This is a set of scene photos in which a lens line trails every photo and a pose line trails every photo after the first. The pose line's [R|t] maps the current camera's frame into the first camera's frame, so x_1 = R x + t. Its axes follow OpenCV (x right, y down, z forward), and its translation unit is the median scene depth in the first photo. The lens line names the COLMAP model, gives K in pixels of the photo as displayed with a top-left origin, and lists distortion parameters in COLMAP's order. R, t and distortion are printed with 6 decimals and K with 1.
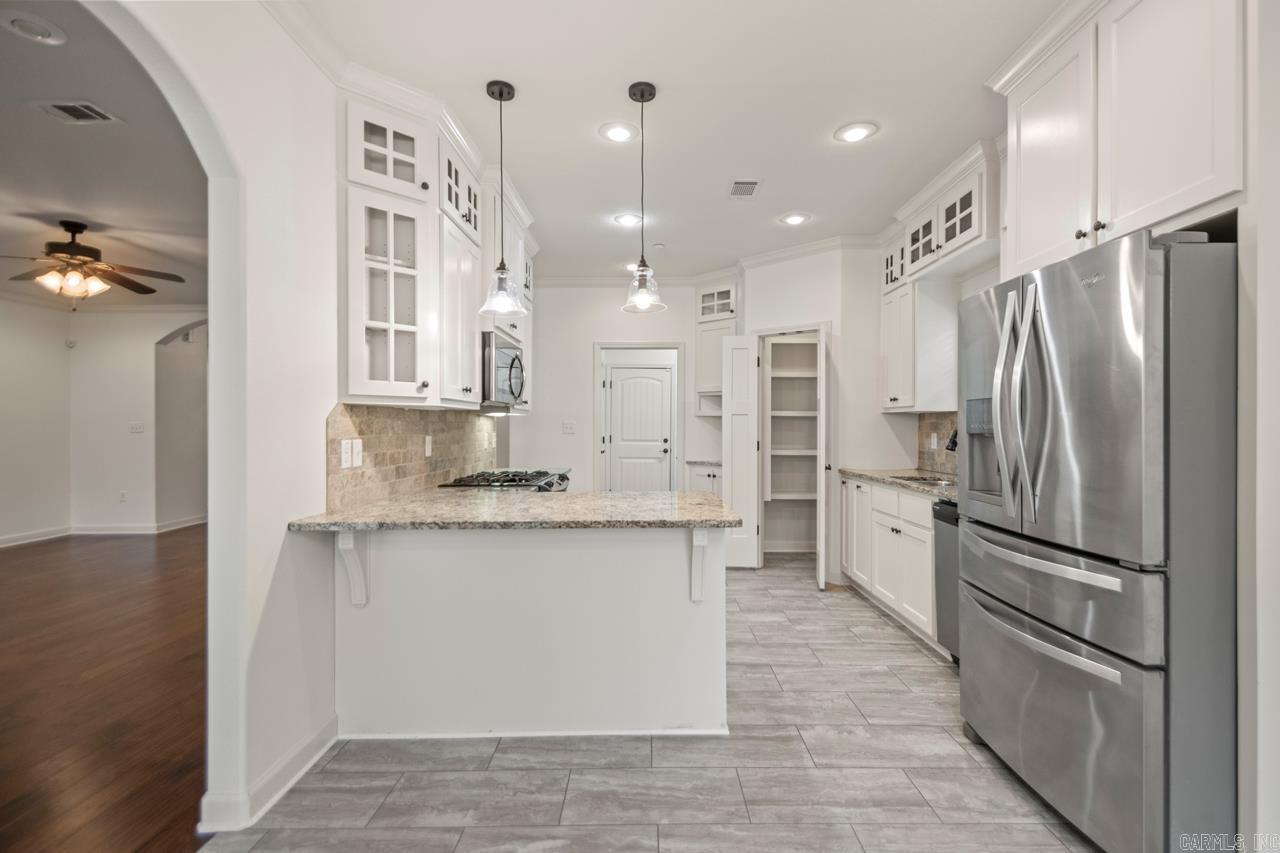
lens RADIAL K [[599.5, 0, 644.3], [0, 599.5, 426.0], [0, 0, 1]] dist [0.033648, -0.013234]
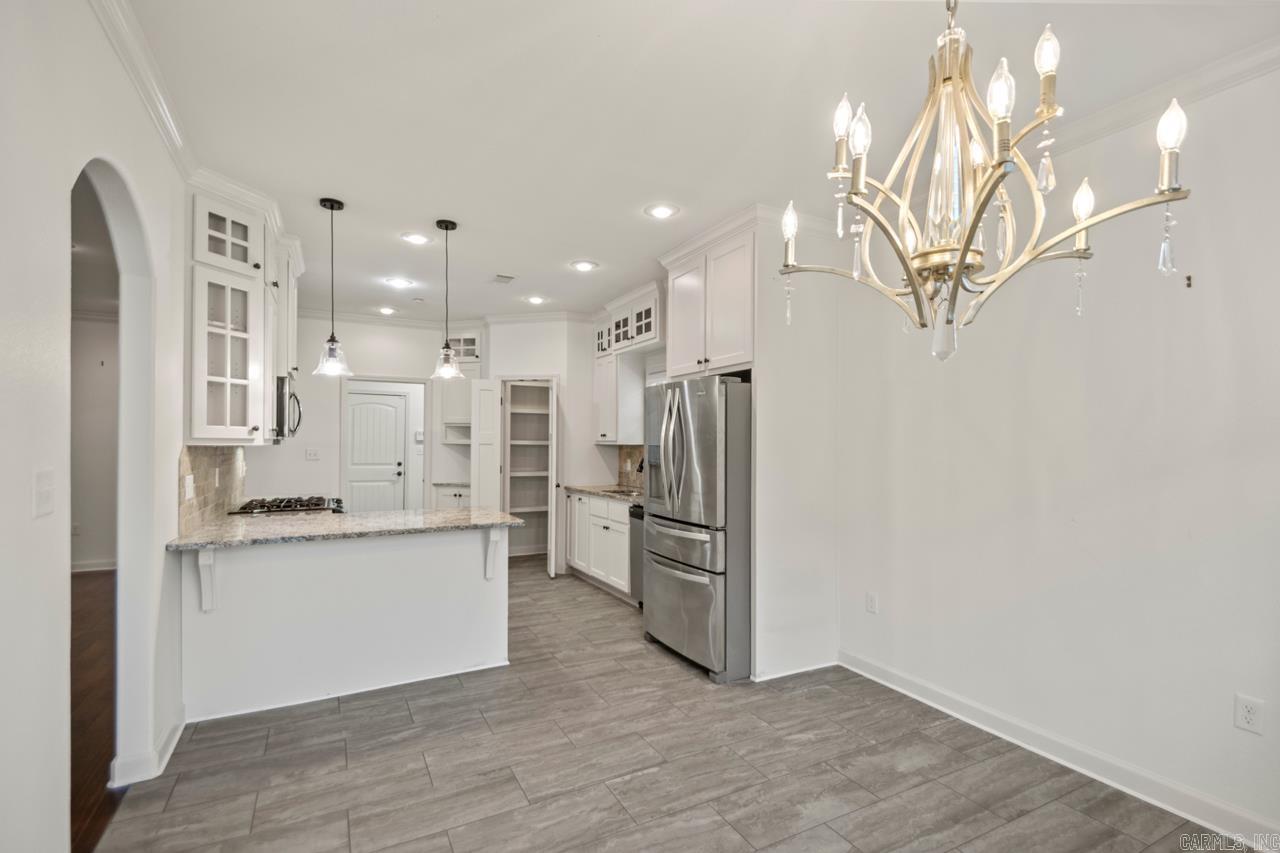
lens RADIAL K [[599.5, 0, 650.4], [0, 599.5, 439.7], [0, 0, 1]] dist [0.033648, -0.013234]
pose [[0.882058, 0.007183, 0.471085, -0.250796], [-0.004436, 0.999966, -0.006940, -0.043097], [-0.471119, 0.004032, 0.882060, -0.480800]]
